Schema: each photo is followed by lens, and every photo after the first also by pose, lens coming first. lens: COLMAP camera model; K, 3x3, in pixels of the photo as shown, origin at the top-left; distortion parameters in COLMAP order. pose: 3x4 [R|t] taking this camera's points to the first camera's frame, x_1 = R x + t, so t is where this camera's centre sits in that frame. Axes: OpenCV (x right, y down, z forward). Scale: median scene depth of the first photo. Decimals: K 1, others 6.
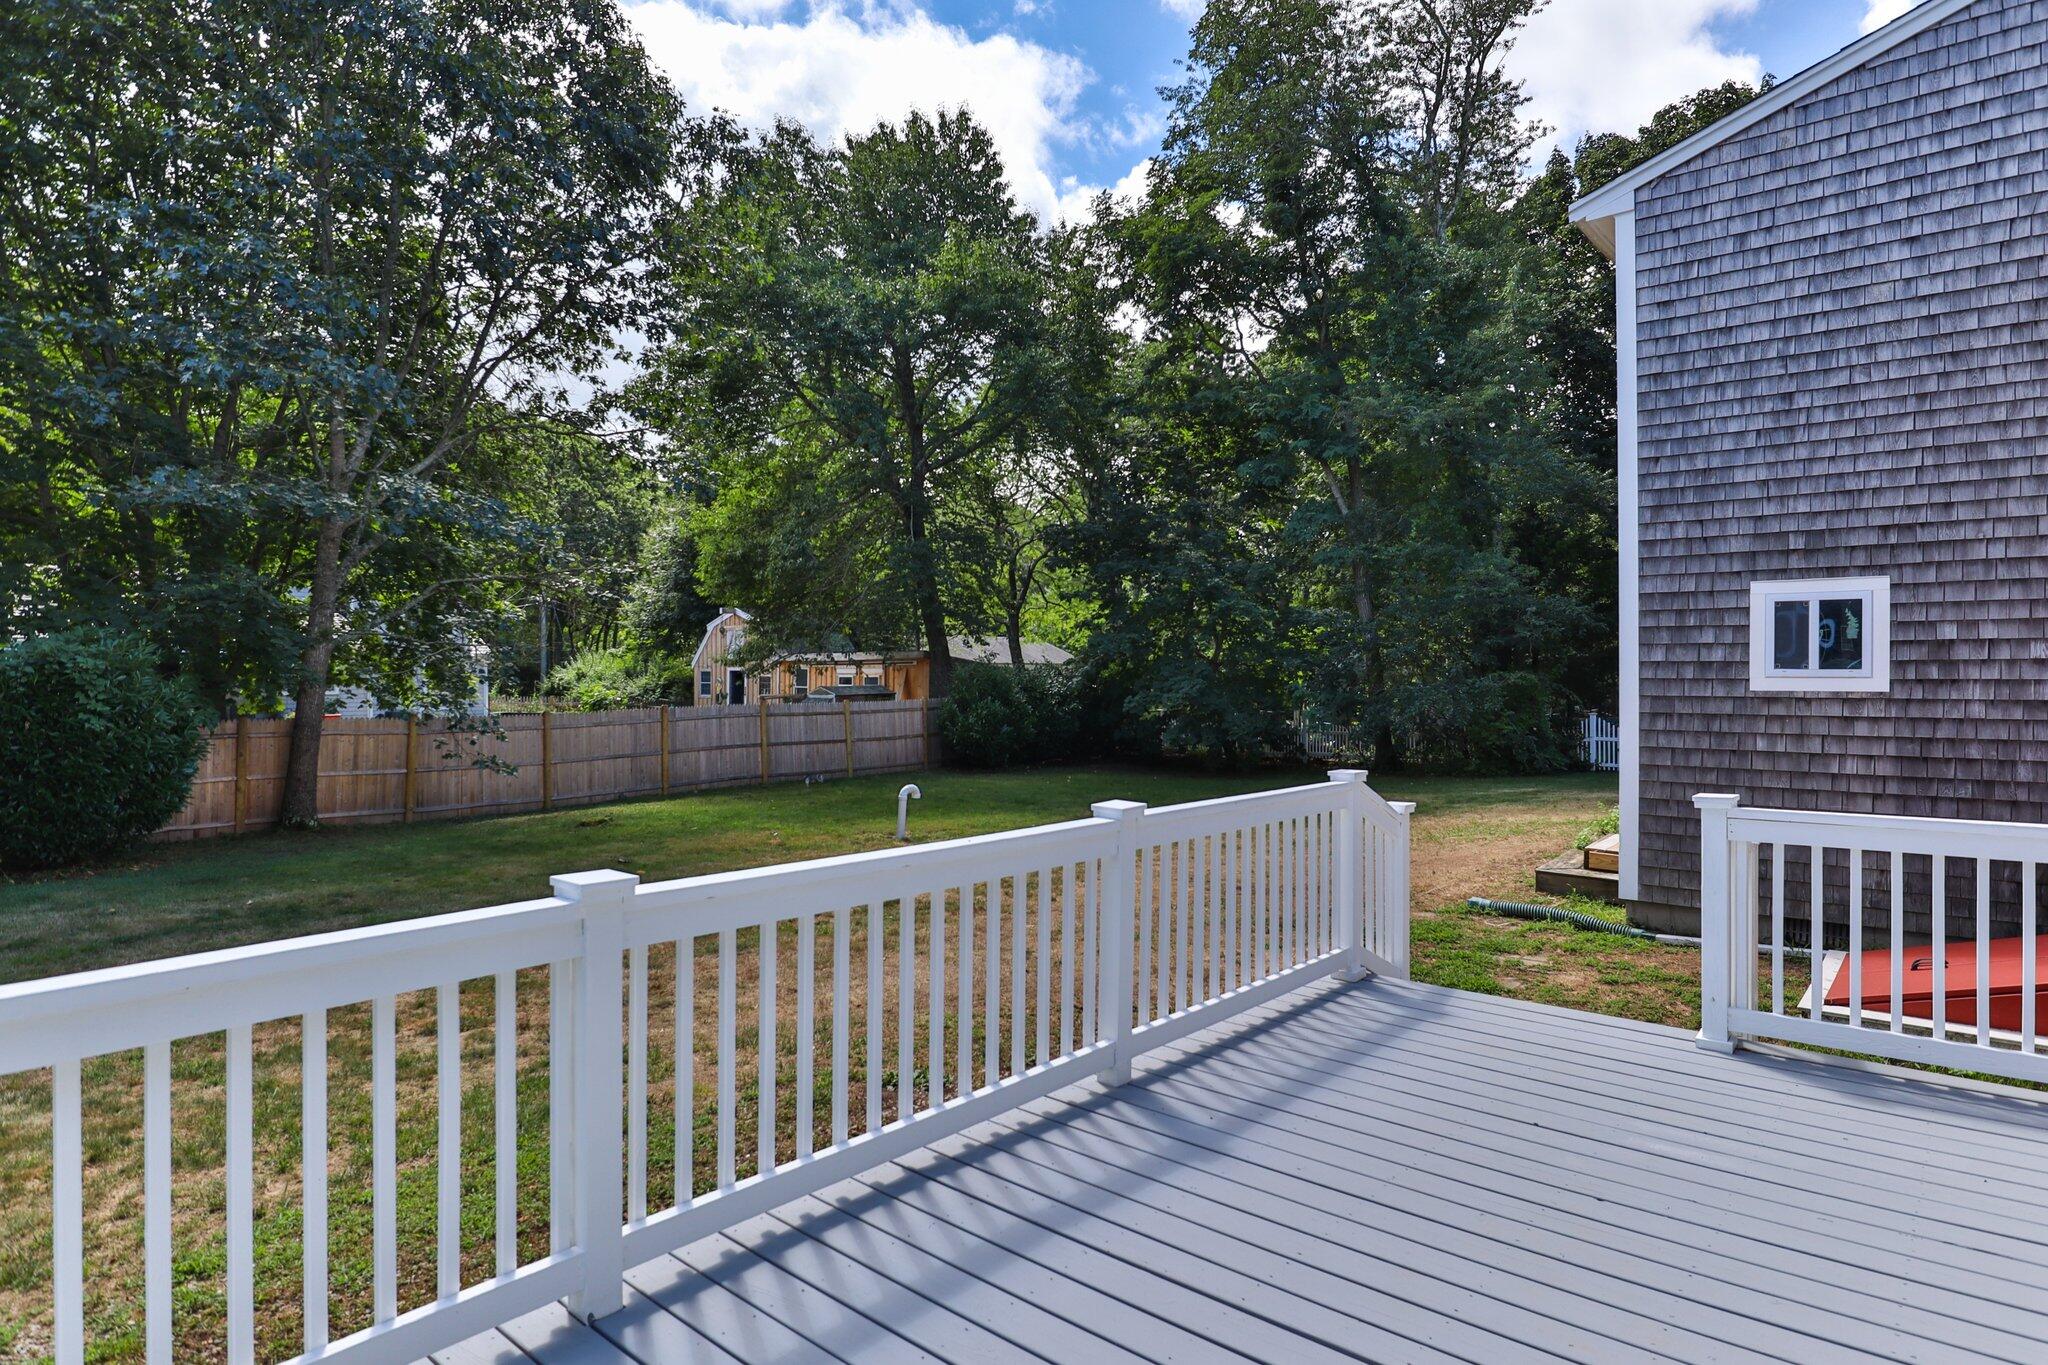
lens RADIAL K [[1170.5, 0, 1024.0], [0, 1170.5, 682.5], [0, 0, 1]] dist [-0.028989, 0.006686]
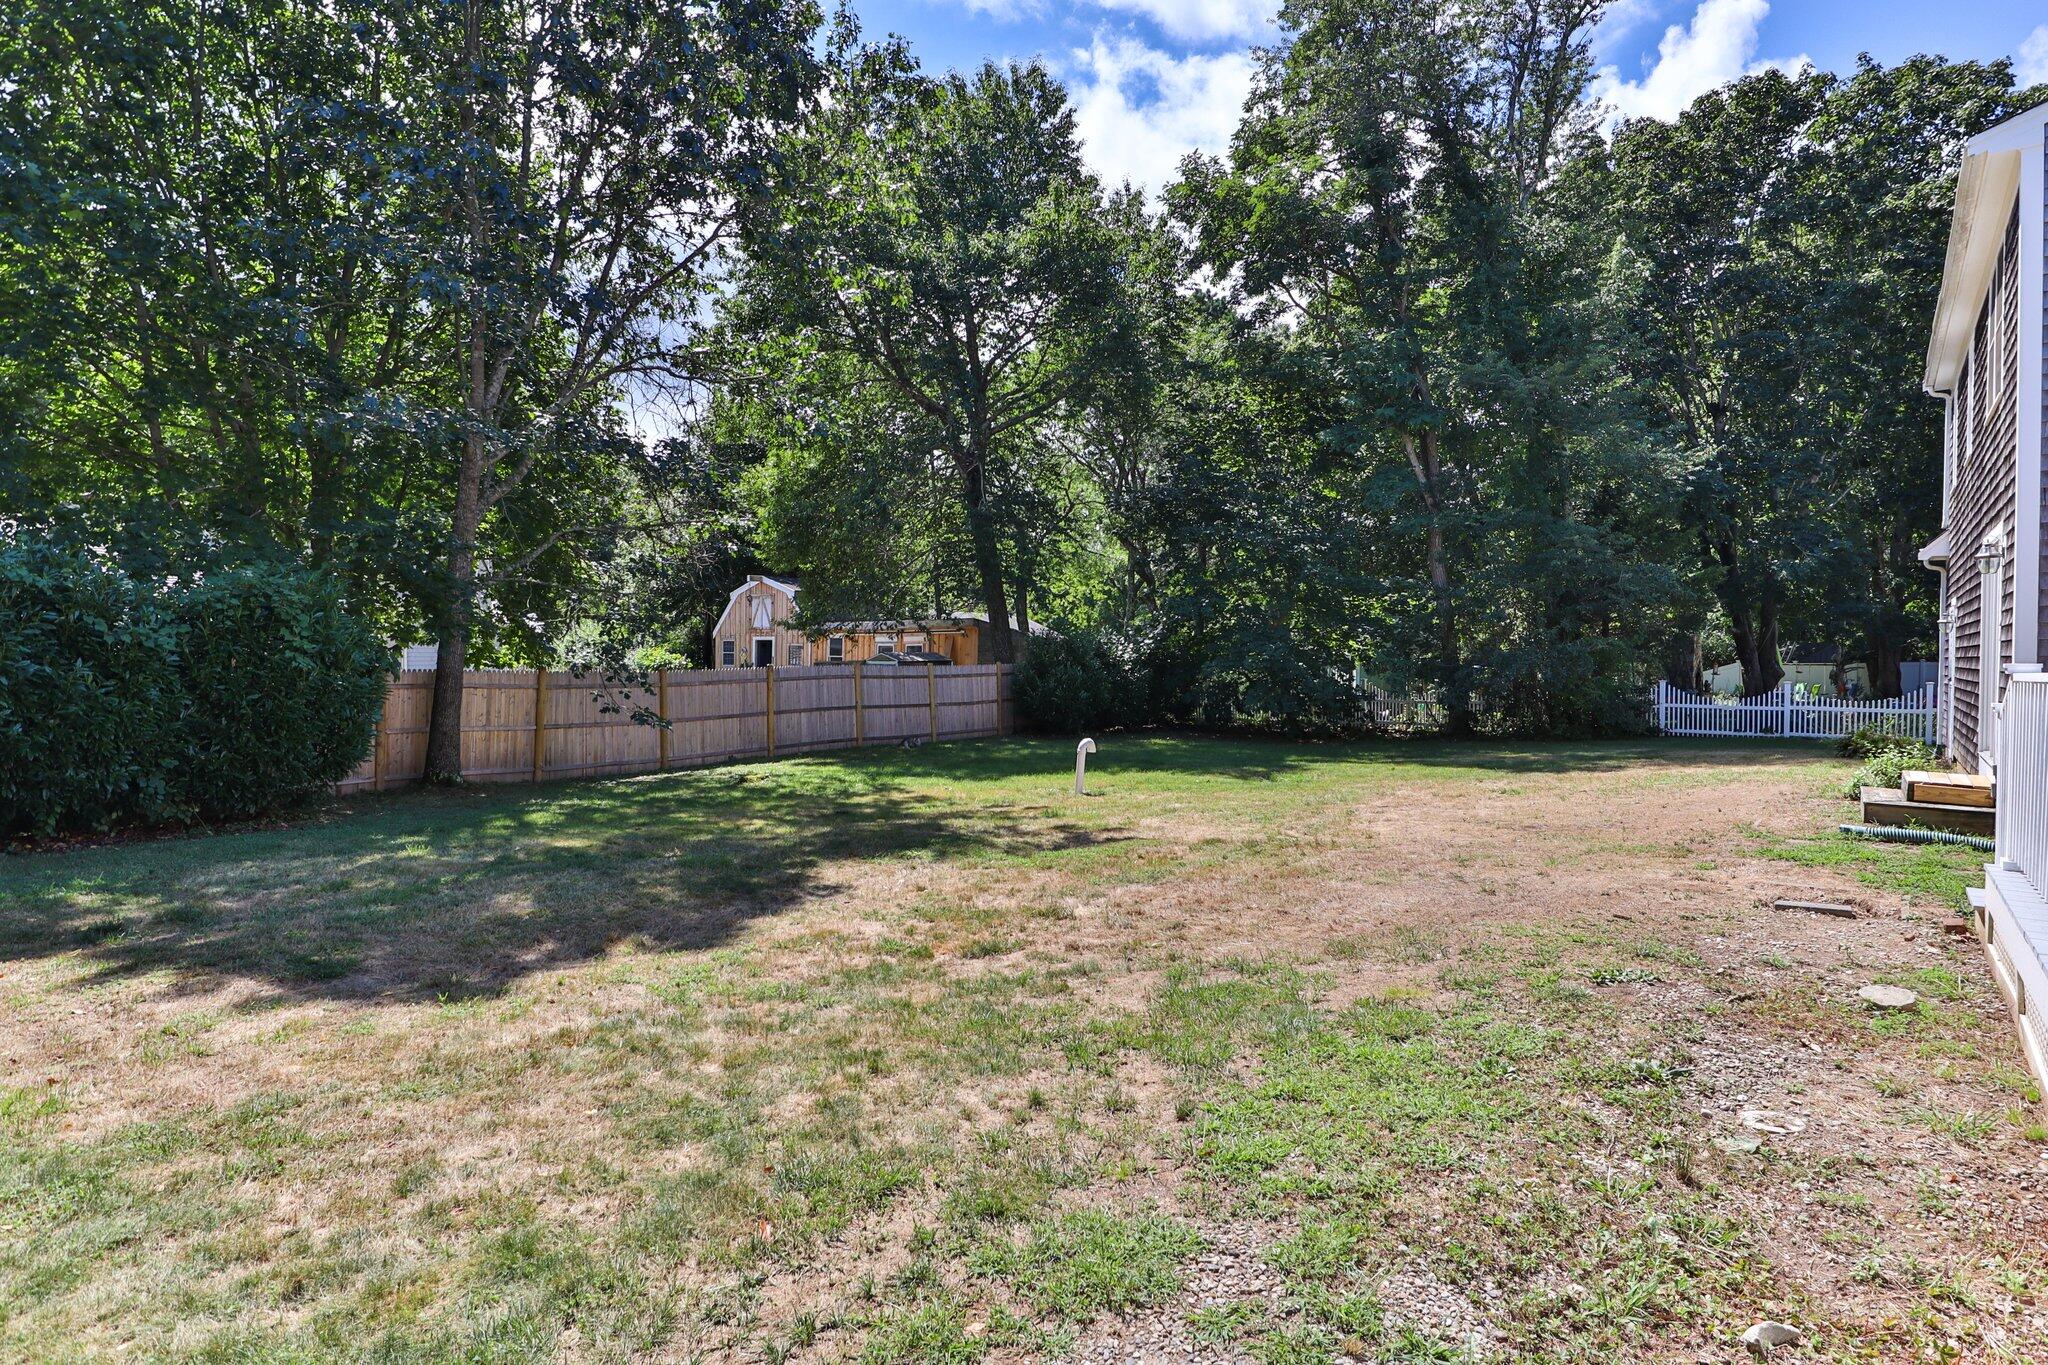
lens RADIAL K [[1166.2, 0, 1026.8], [0, 1166.2, 697.1], [0, 0, 1]] dist [-0.033994, 0.010884]
pose [[0.997692, 0.003577, 0.067811, -0.133304], [-0.005331, 0.999655, 0.025708, 0.017132], [-0.067695, -0.026010, 0.997367, 0.016198]]
